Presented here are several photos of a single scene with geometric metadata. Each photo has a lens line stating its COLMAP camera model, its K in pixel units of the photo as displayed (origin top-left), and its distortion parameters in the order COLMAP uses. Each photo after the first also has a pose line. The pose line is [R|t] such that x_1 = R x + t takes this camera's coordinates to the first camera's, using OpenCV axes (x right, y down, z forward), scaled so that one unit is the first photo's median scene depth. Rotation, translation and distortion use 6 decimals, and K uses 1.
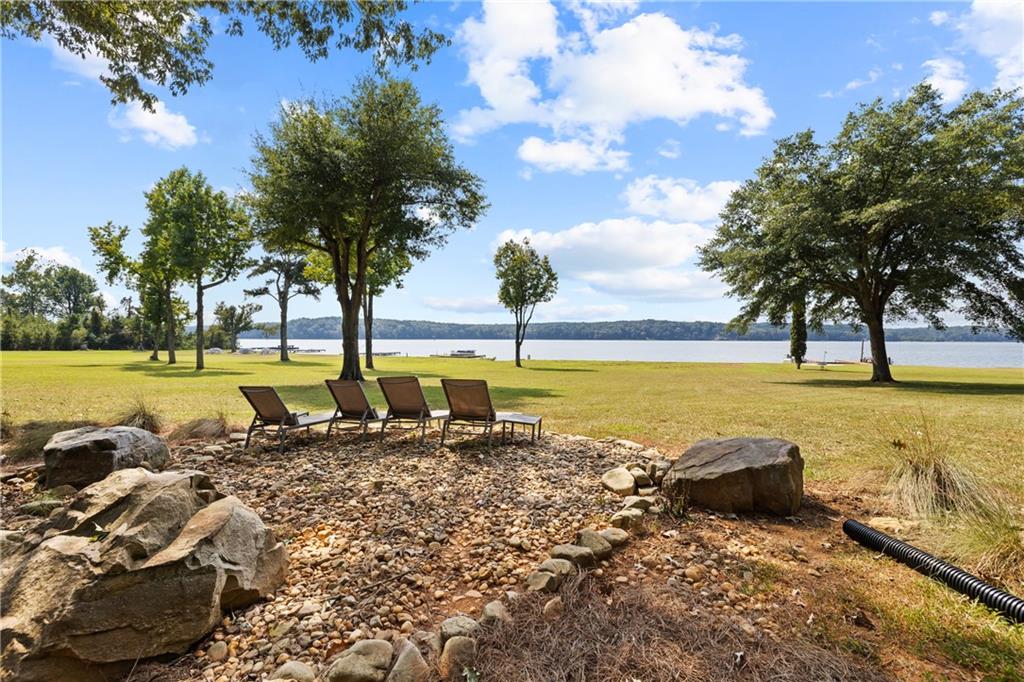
lens RADIAL K [[435.9, 0, 505.6], [0, 435.9, 339.5], [0, 0, 1]] dist [-0.003116, 0.000677]
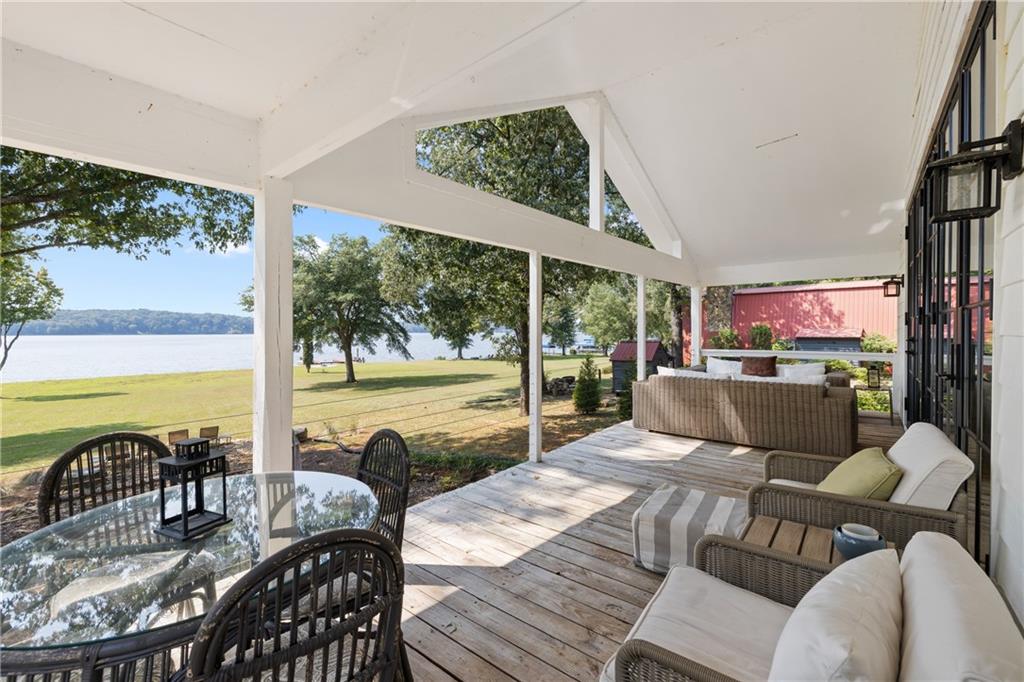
lens RADIAL K [[435.9, 0, 504.7], [0, 435.9, 331.1], [0, 0, 1]] dist [-0.003116, 0.000677]
pose [[0.525759, -0.009774, 0.850577, -0.161036], [0.009474, 0.999939, 0.005634, -0.058580], [-0.850581, 0.005096, 0.525820, -0.239373]]
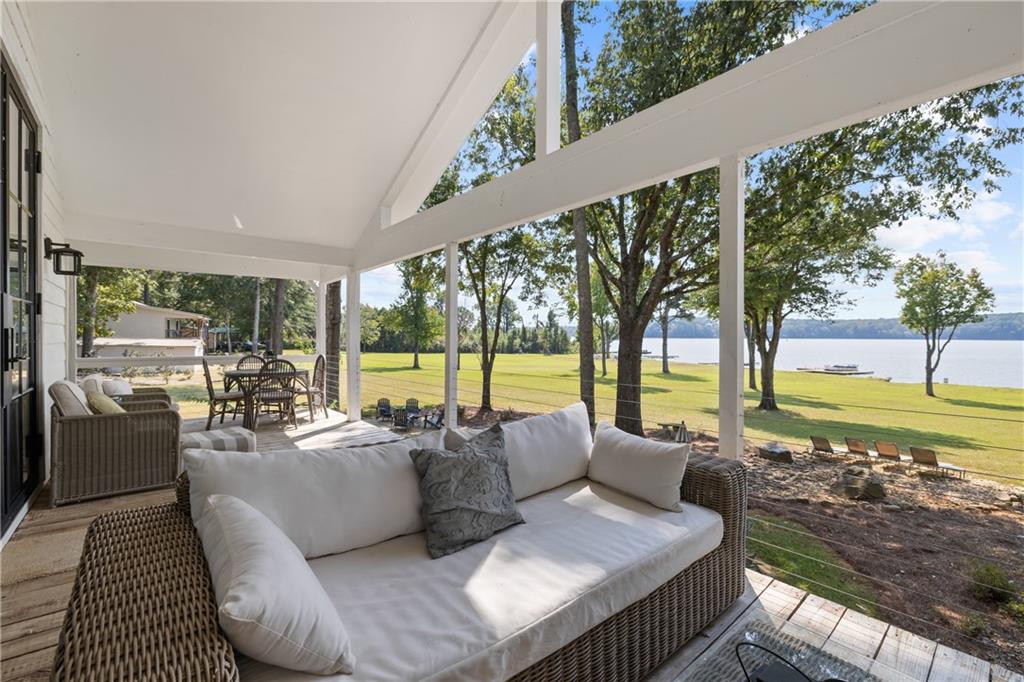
lens RADIAL K [[435.9, 0, 503.7], [0, 435.9, 334.0], [0, 0, 1]] dist [-0.003116, 0.000677]
pose [[0.739000, -0.003584, -0.673696, -0.015624], [-0.002684, 0.999962, -0.008264, -0.054212], [0.673700, 0.007915, 0.738962, -0.249886]]
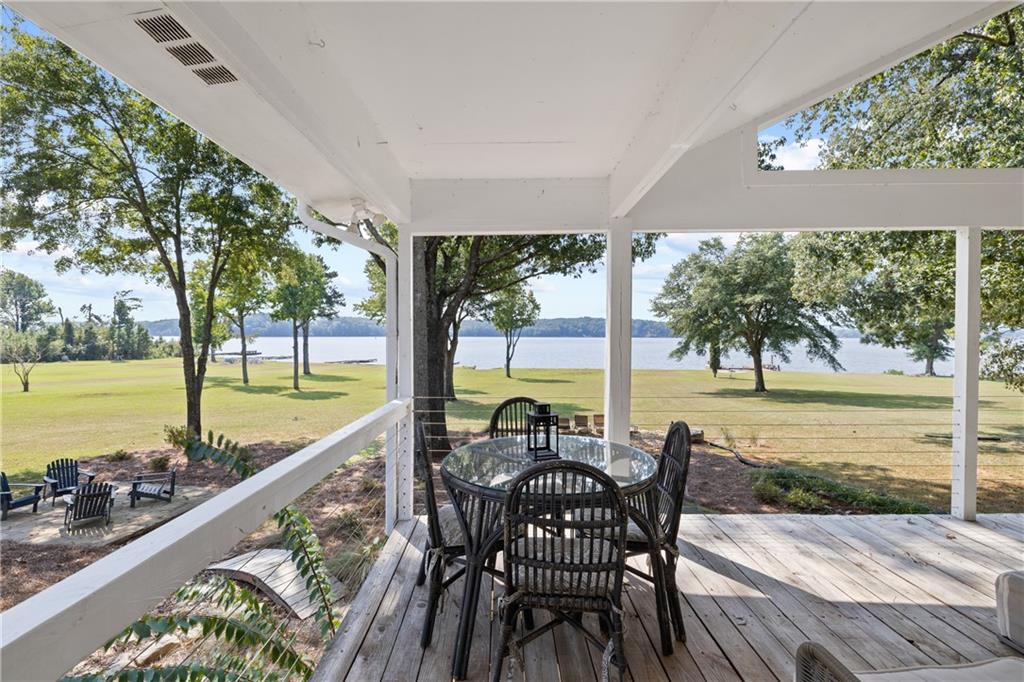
lens RADIAL K [[435.9, 0, 499.6], [0, 435.9, 337.6], [0, 0, 1]] dist [-0.003116, 0.000677]
pose [[0.992022, -0.005021, 0.125963, -0.157929], [0.004406, 0.999977, 0.005162, -0.058678], [-0.125986, -0.004565, 0.992022, -0.252769]]
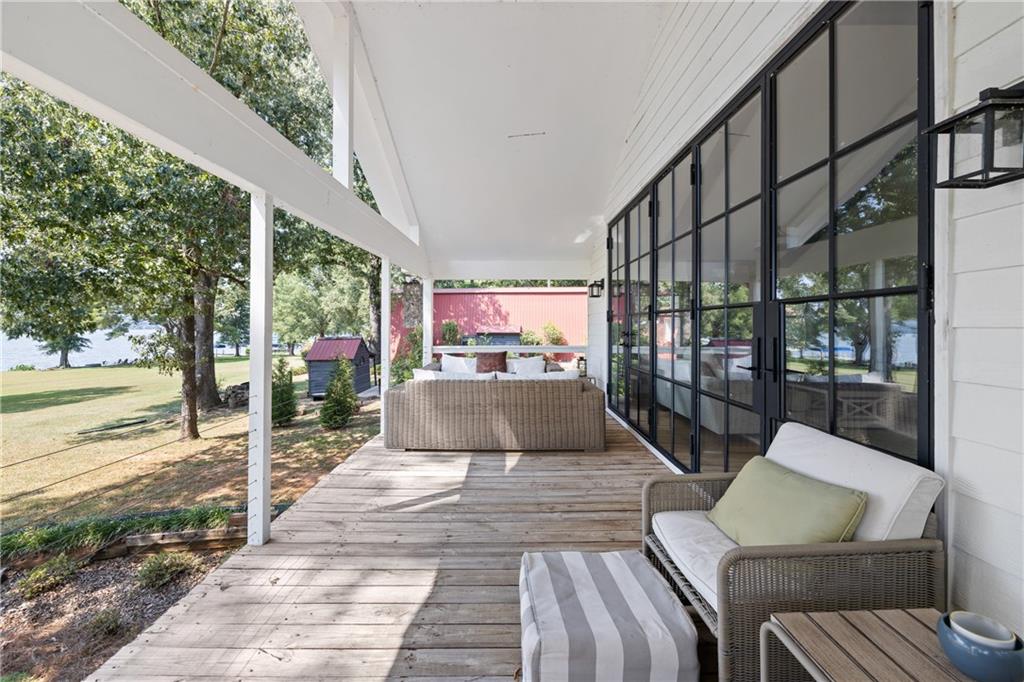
lens RADIAL K [[435.9, 0, 505.8], [0, 435.9, 322.1], [0, 0, 1]] dist [-0.003116, 0.000677]
pose [[-0.136974, 0.003427, 0.990569, -0.138615], [0.002297, 0.999992, -0.003142, -0.058062], [-0.990572, 0.001845, -0.136981, -0.220025]]
